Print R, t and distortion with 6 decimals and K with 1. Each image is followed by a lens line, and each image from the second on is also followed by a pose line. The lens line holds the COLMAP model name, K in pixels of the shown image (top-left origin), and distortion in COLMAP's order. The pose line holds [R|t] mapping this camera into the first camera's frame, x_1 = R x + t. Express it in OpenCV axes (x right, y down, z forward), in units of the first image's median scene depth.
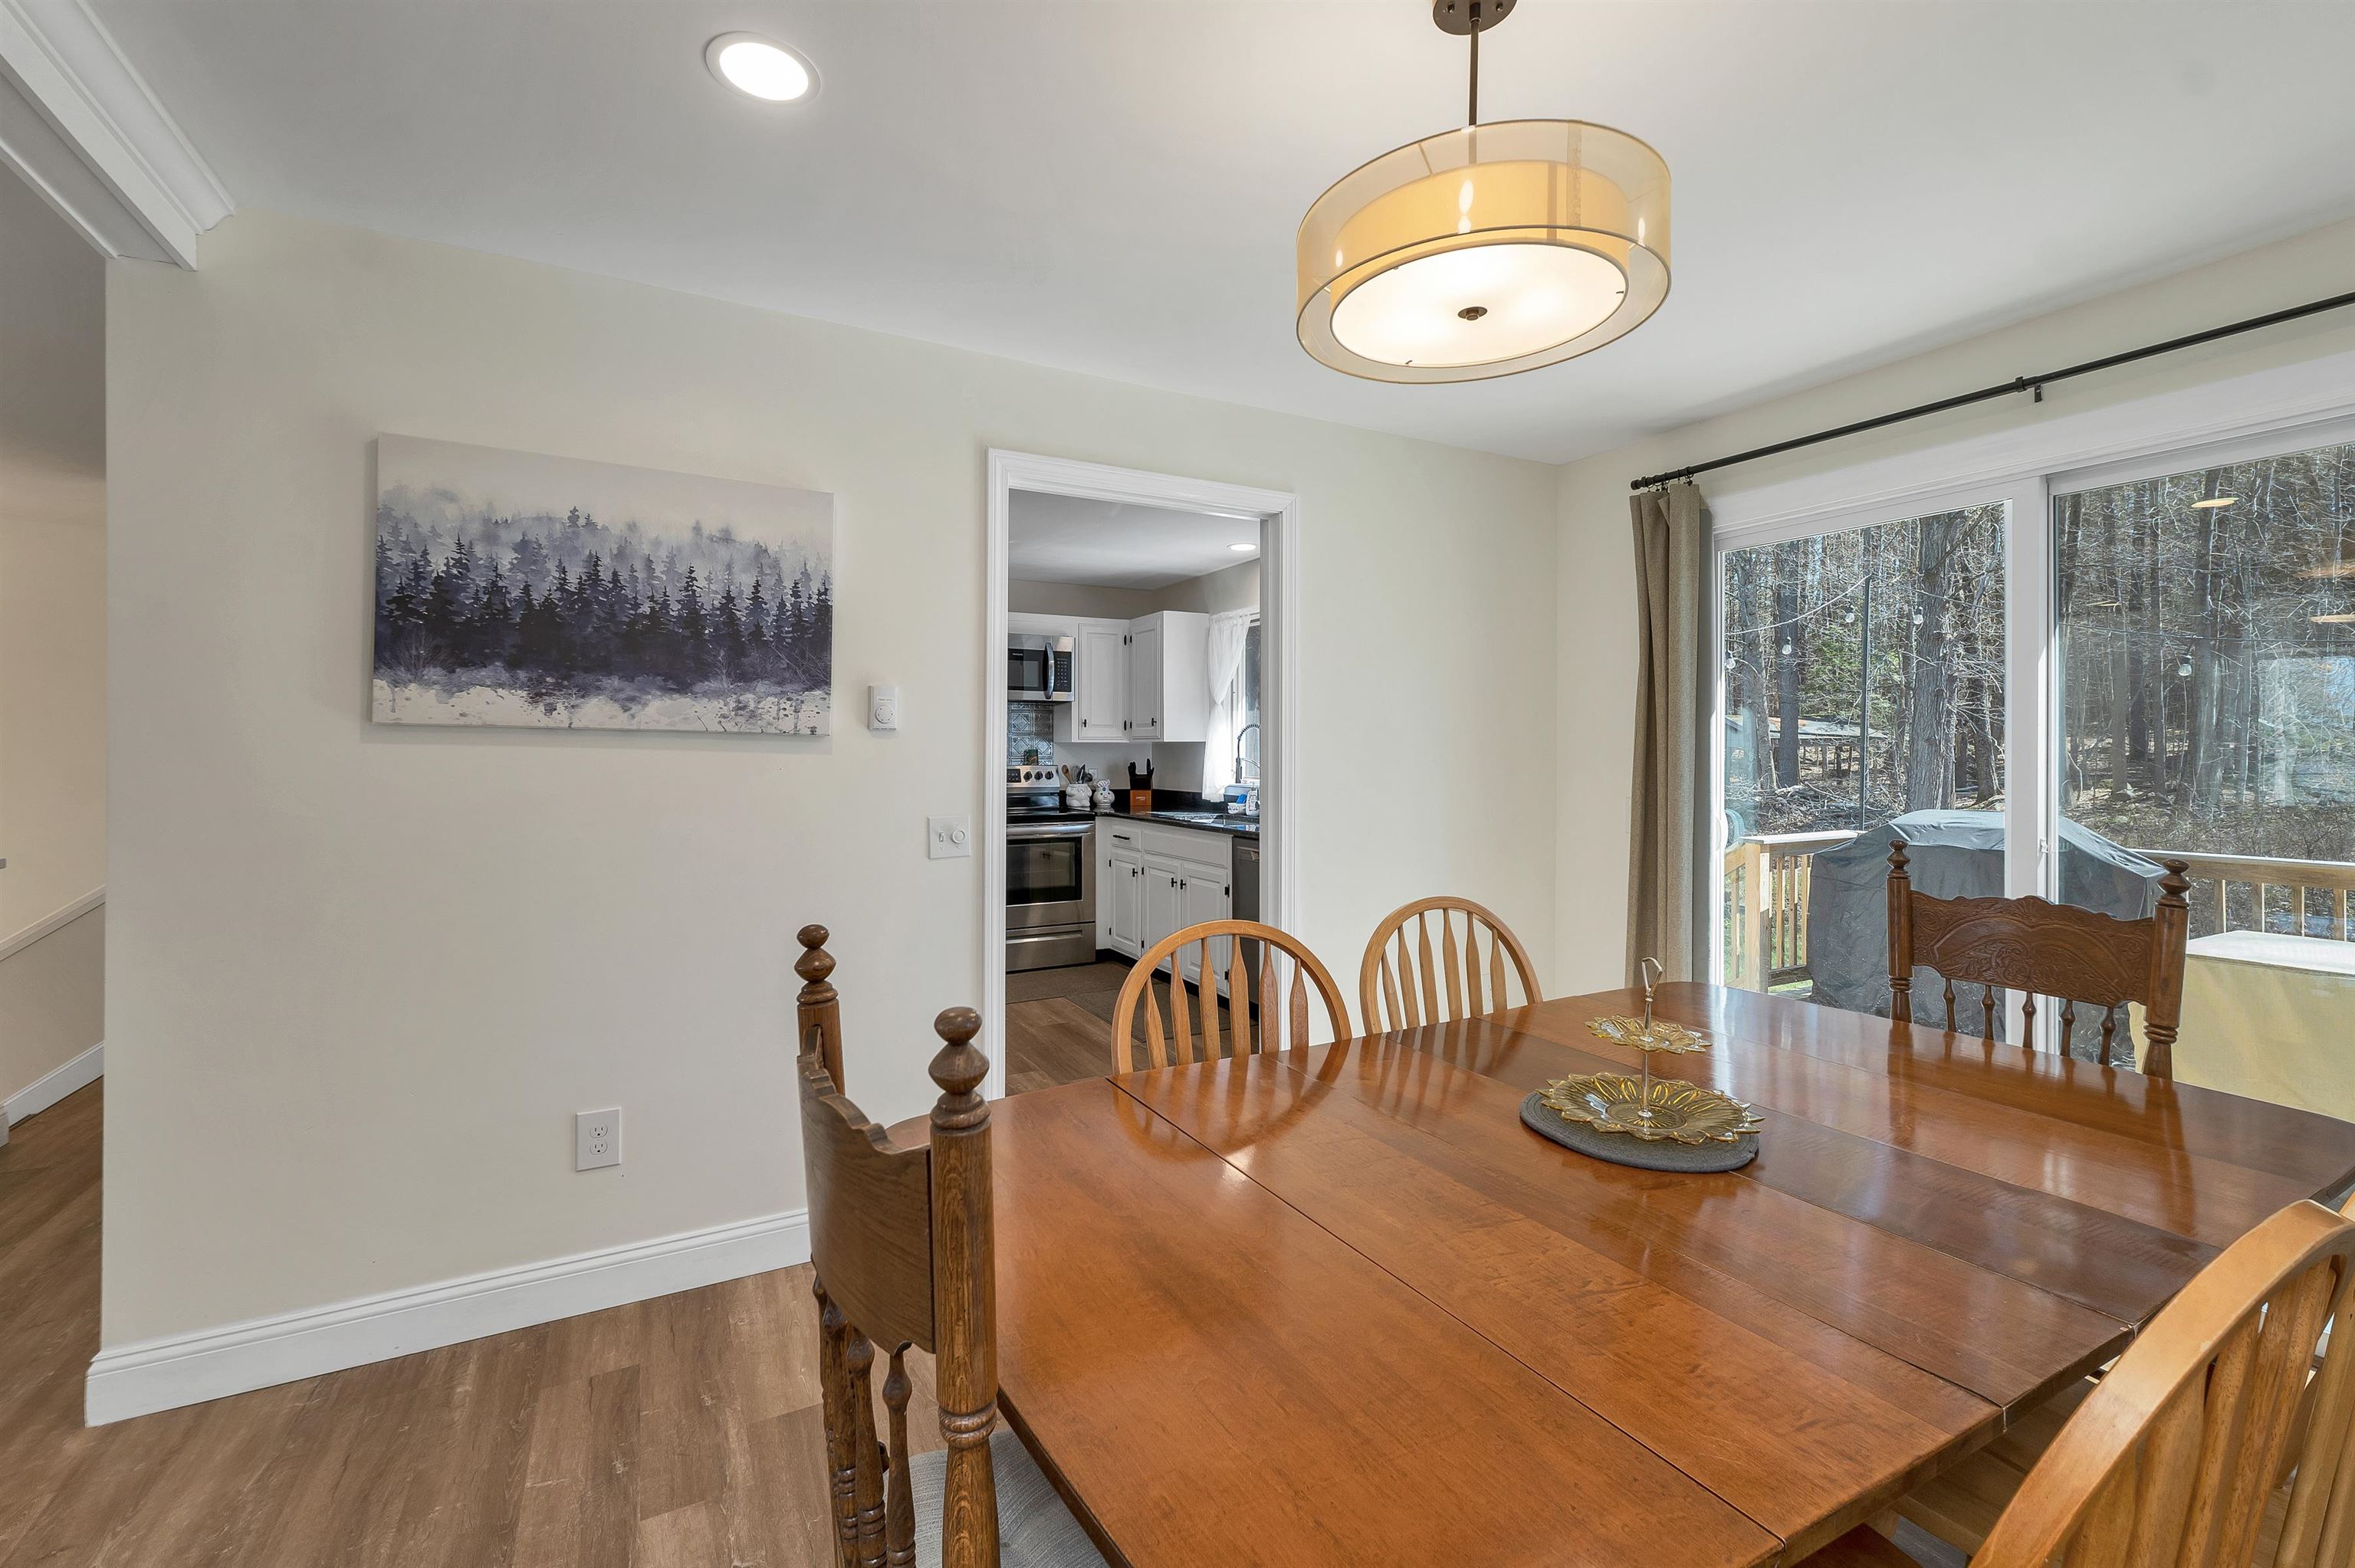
lens RADIAL K [[980.1, 0, 1164.7], [0, 980.1, 753.4], [0, 0, 1]] dist [0.001052, -0.000153]
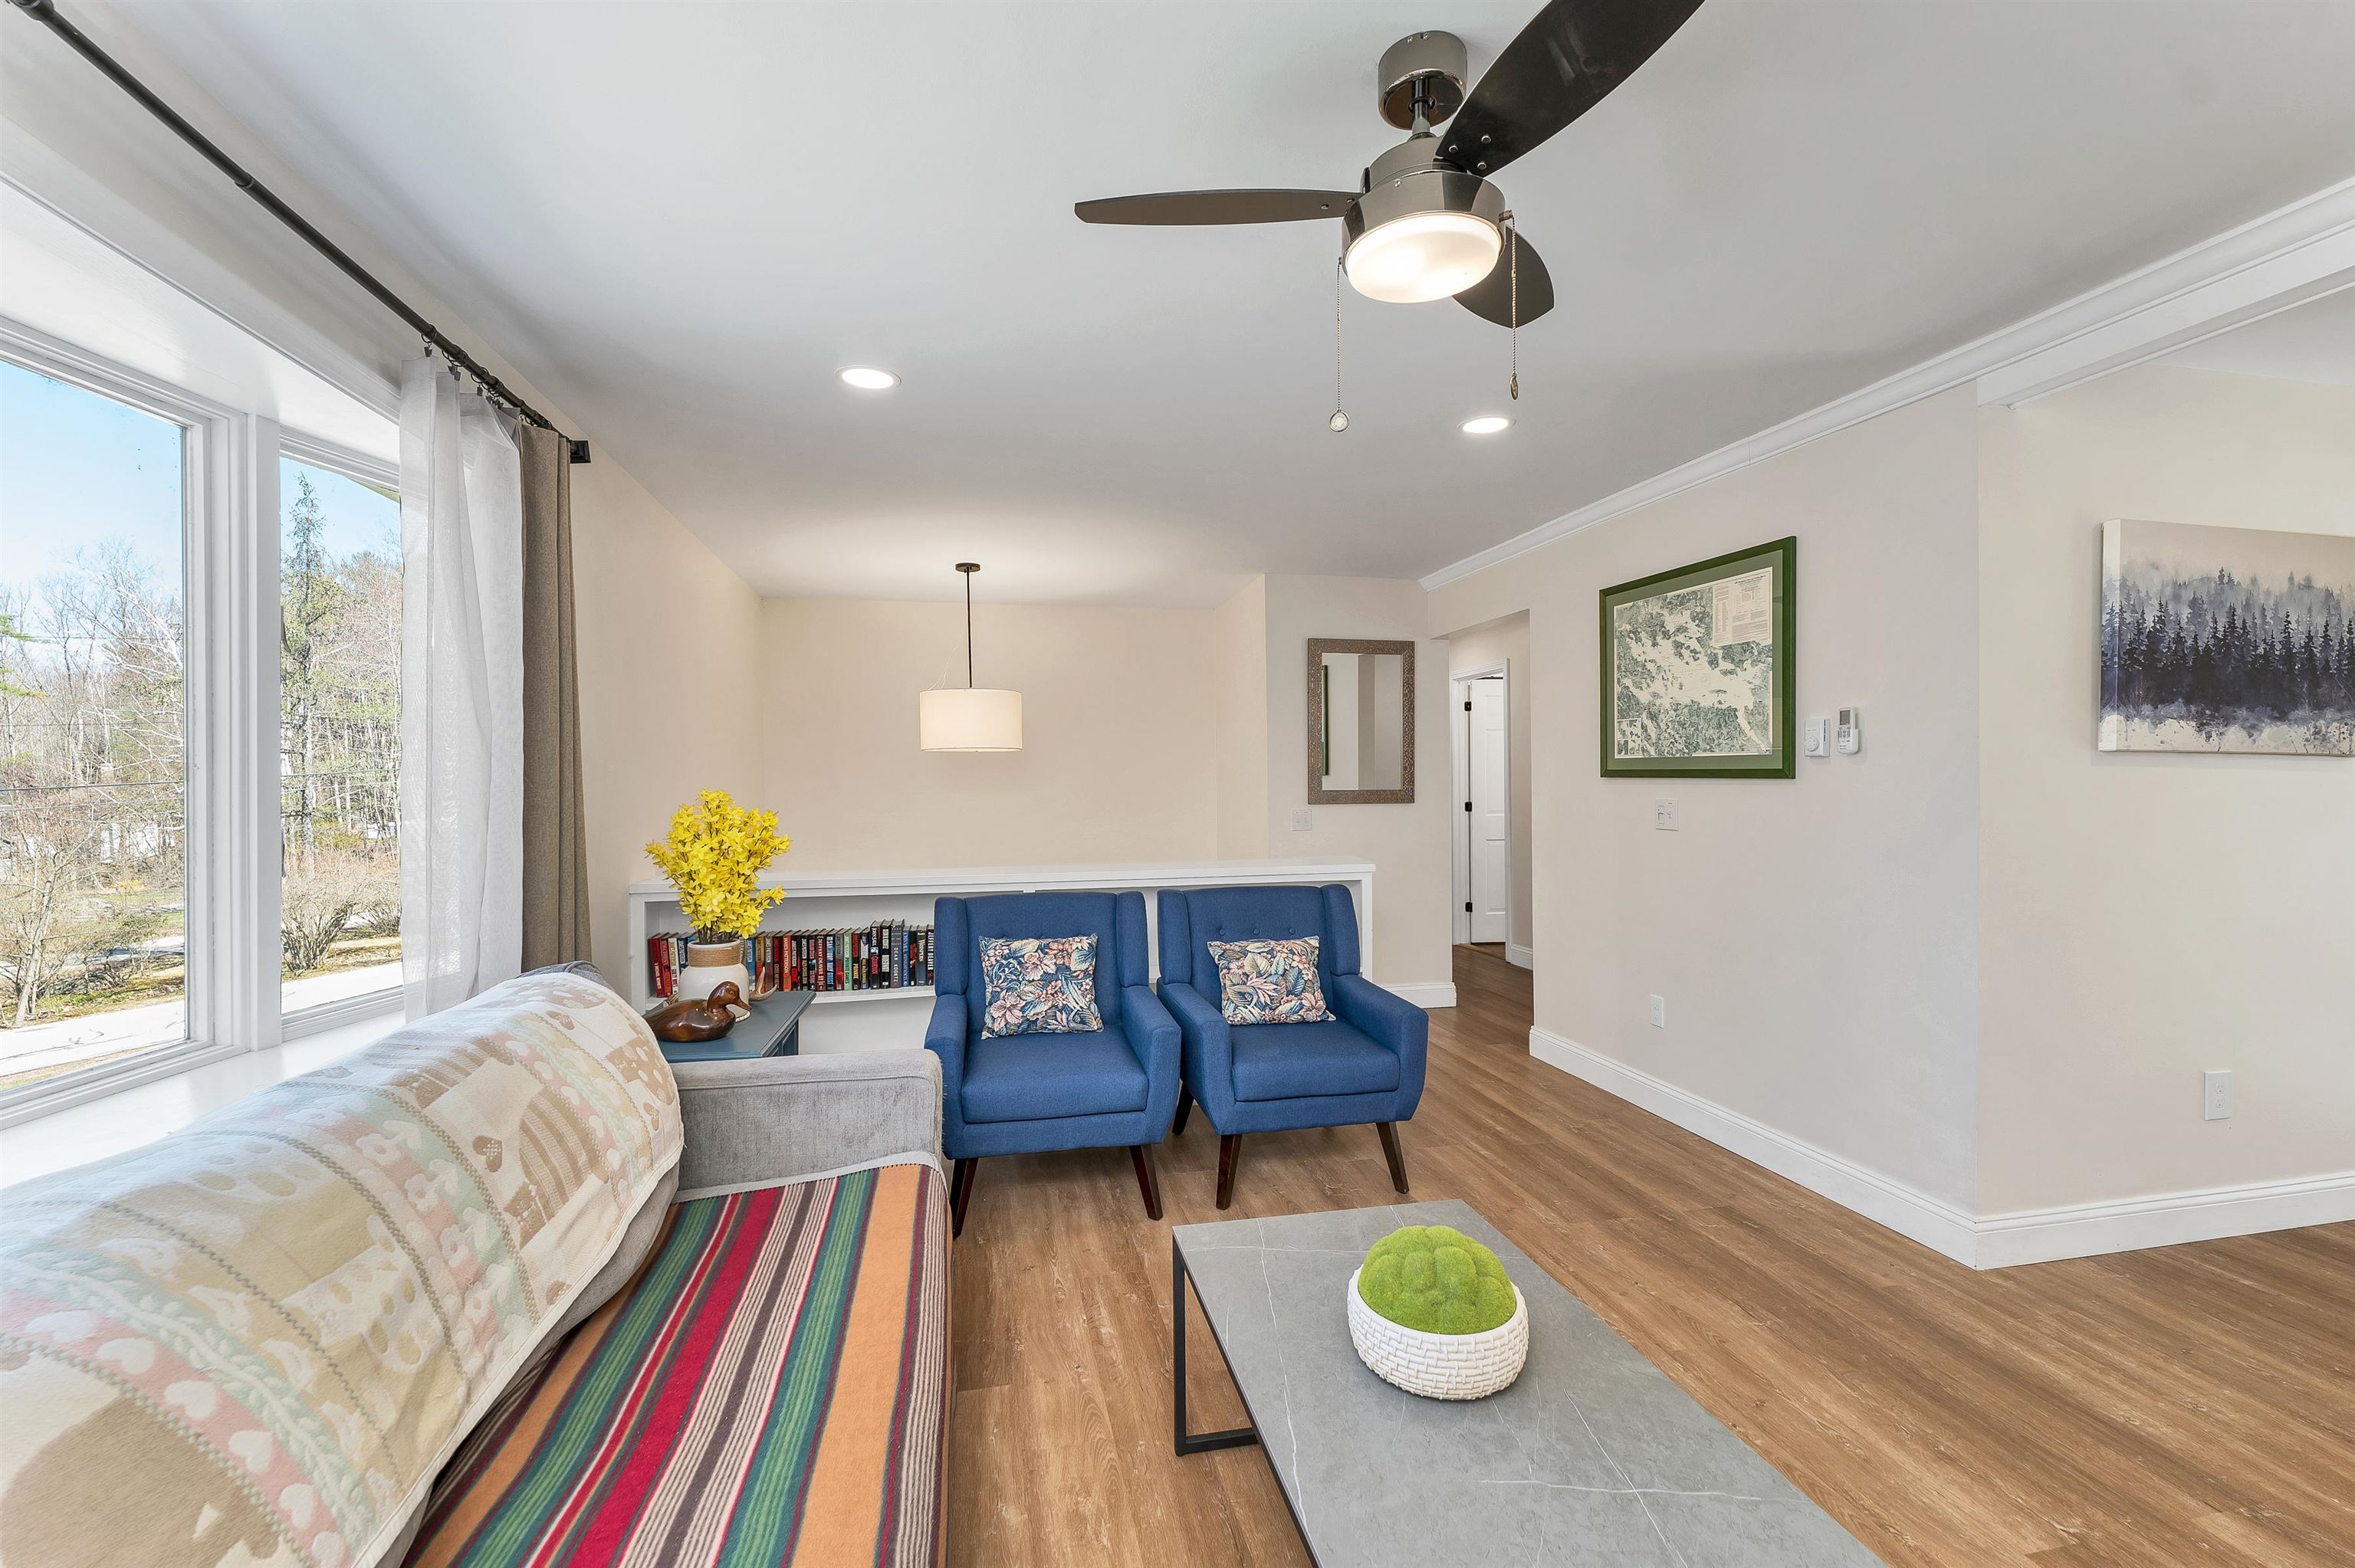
lens RADIAL K [[976.7, 0, 1168.0], [0, 976.7, 785.2], [0, 0, 1]] dist [0.000356, -0.000387]
pose [[0.958989, -0.006117, -0.283379, -1.398103], [0.008085, 0.999951, 0.005775, -0.002031], [0.283329, -0.007829, 0.958991, -0.479934]]
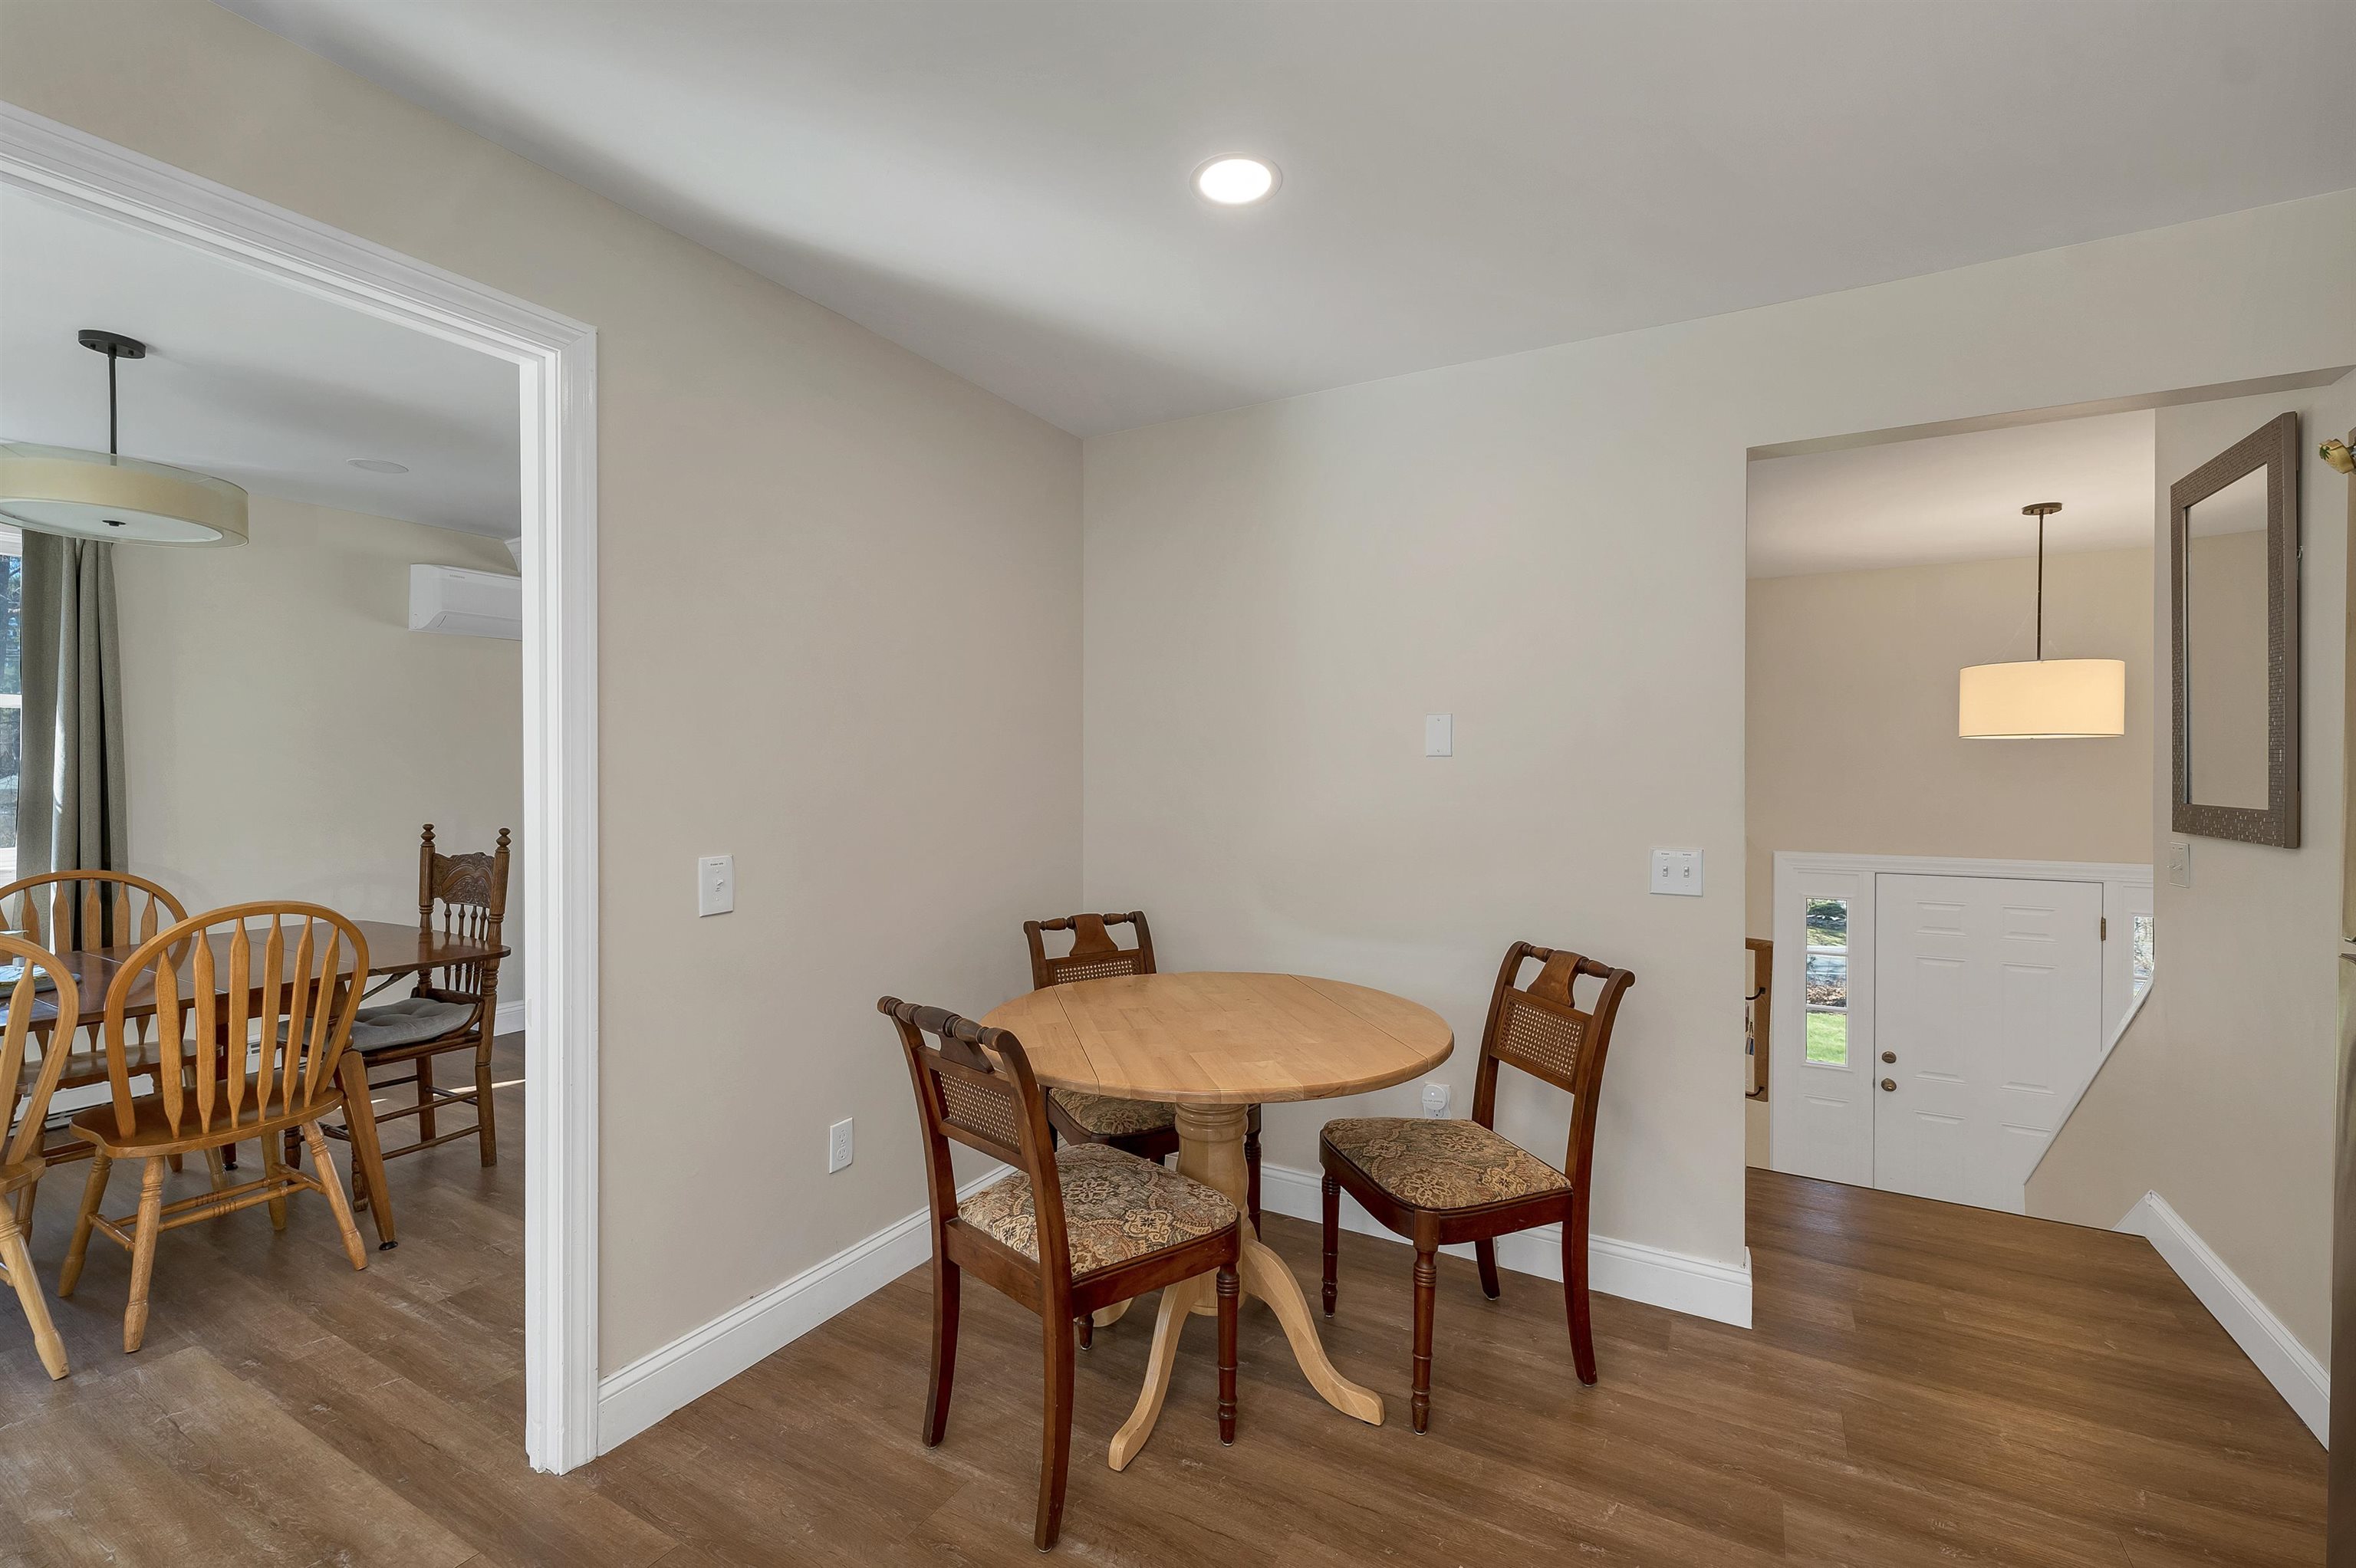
lens RADIAL K [[995.3, 0, 1178.0], [0, 995.3, 784.0], [0, 0, 1]] dist [0.002180, 0.000035]
pose [[-0.850934, 0.004752, -0.525252, -0.211751], [-0.005790, 0.999813, 0.018426, -0.012608], [0.525241, 0.018720, -0.850747, 2.099259]]
